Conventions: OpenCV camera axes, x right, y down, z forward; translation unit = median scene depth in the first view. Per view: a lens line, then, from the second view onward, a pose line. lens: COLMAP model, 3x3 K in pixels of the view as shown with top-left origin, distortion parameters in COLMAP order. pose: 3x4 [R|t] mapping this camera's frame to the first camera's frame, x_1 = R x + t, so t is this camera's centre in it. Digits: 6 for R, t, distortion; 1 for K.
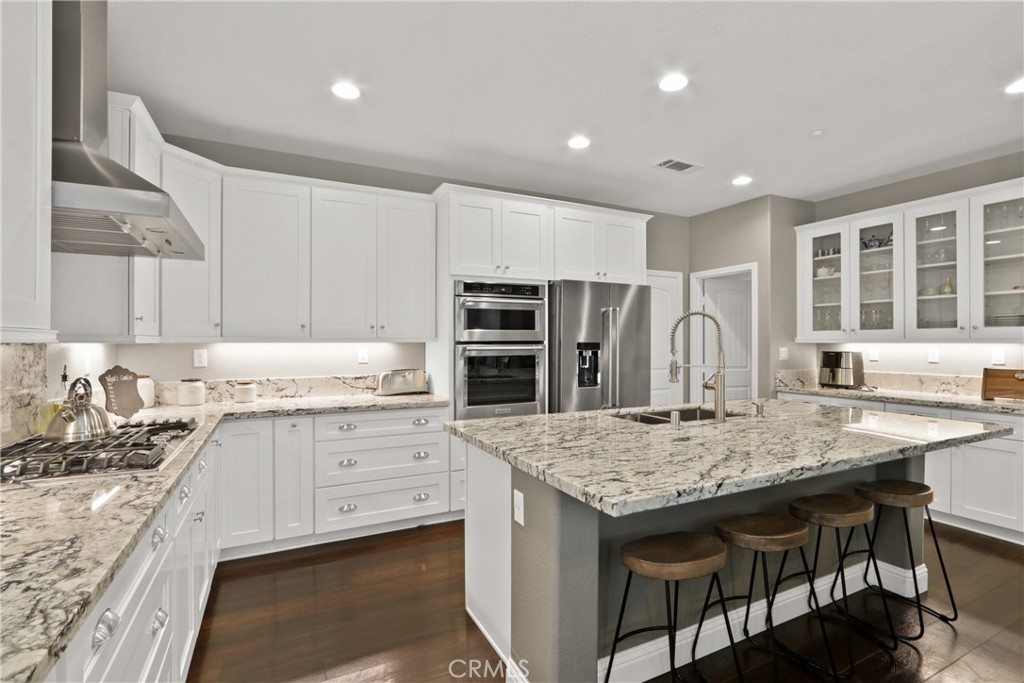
lens RADIAL K [[474.8, 0, 512.0], [0, 474.8, 341.5], [0, 0, 1]] dist [-0.001644, 0.000040]
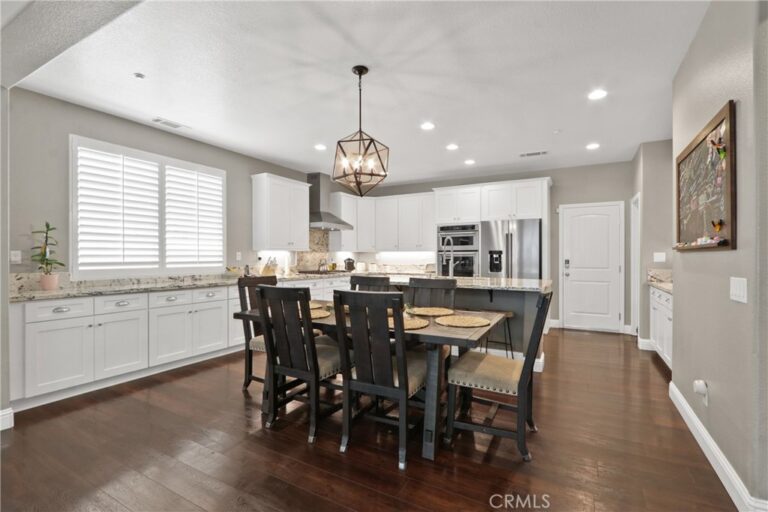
lens RADIAL K [[350.4, 0, 389.3], [0, 350.4, 258.9], [0, 0, 1]] dist [-0.001293, -0.000016]
pose [[0.566304, 0.002978, -0.824191, 1.196446], [-0.000043, 0.999994, 0.003584, 0.034470], [0.824196, -0.001994, 0.566301, -0.243403]]
